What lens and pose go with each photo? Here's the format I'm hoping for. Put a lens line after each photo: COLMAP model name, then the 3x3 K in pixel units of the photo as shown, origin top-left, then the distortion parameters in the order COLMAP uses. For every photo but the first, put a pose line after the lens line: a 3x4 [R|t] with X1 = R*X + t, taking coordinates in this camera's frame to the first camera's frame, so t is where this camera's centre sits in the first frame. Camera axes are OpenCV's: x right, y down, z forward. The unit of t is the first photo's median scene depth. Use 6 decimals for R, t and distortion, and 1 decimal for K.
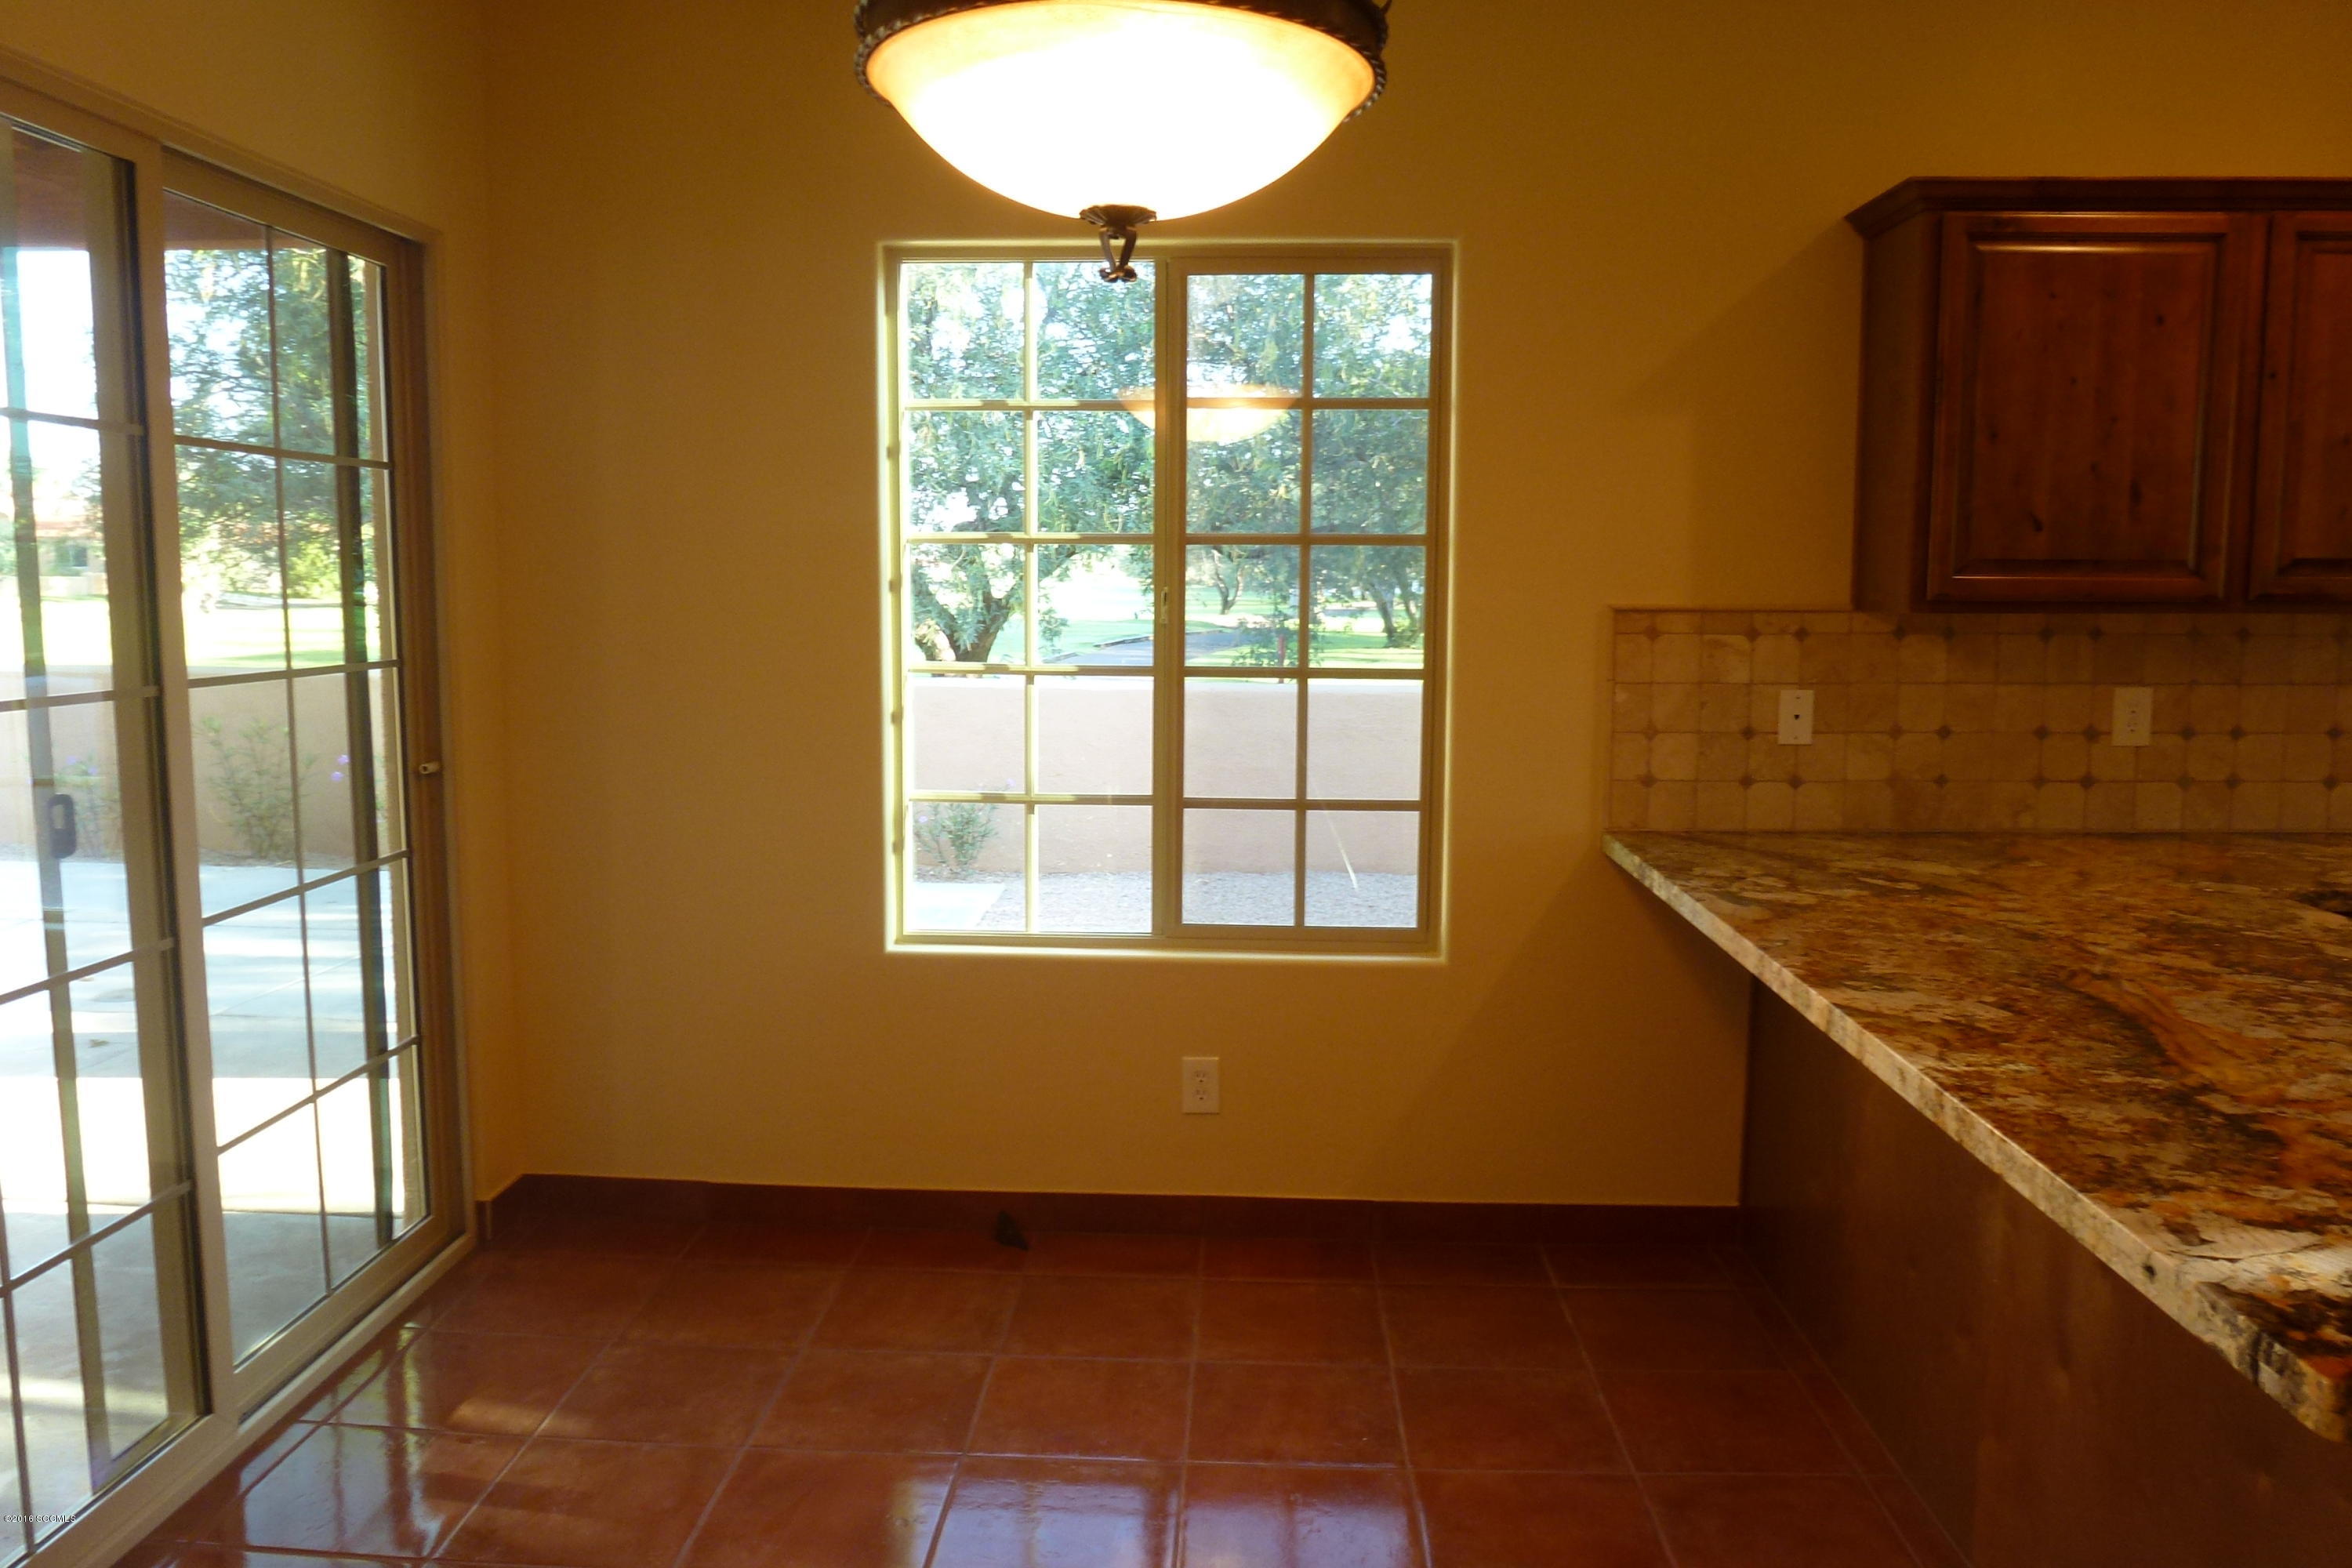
lens RADIAL K [[1681.9, 0, 1175.8], [0, 1681.9, 776.5], [0, 0, 1]] dist [-0.033361, 0.003682]
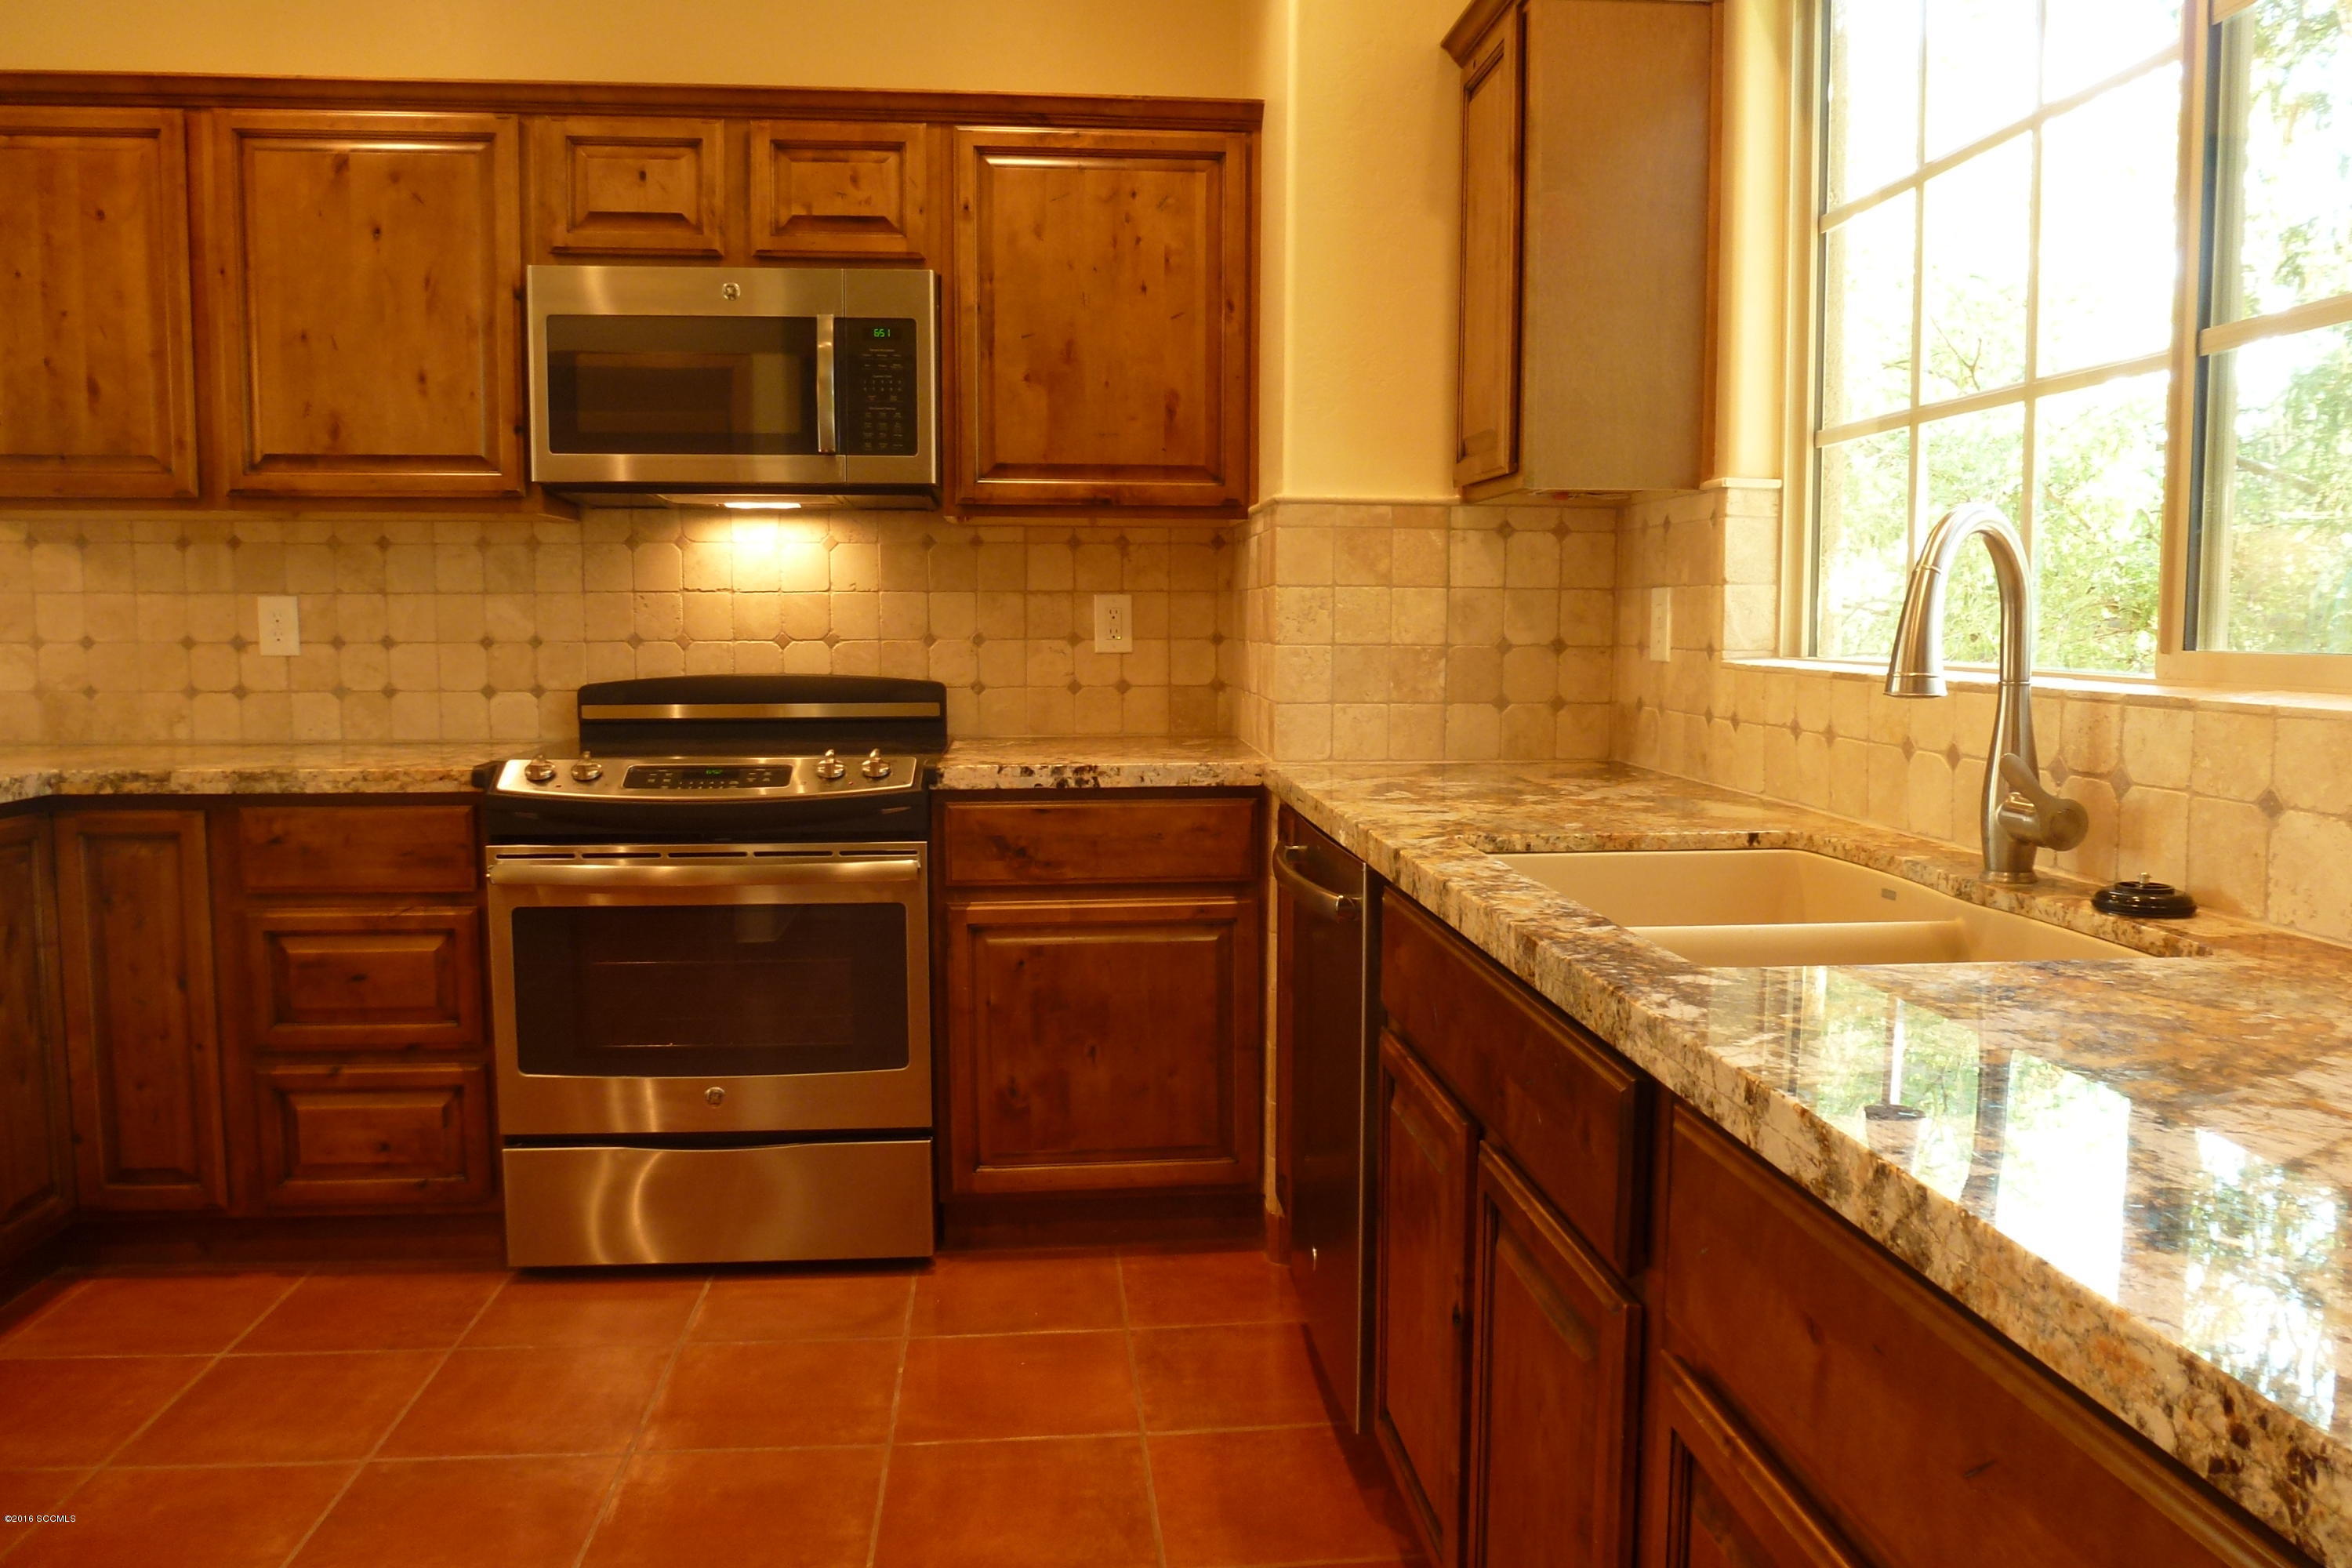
lens RADIAL K [[1681.9, 0, 1178.8], [0, 1681.9, 778.0], [0, 0, 1]] dist [-0.033361, 0.003682]
pose [[0.991387, -0.006000, 0.130824, 0.978946], [0.008785, 0.999747, -0.020718, 0.080577], [-0.130667, 0.021688, 0.991189, -0.058967]]
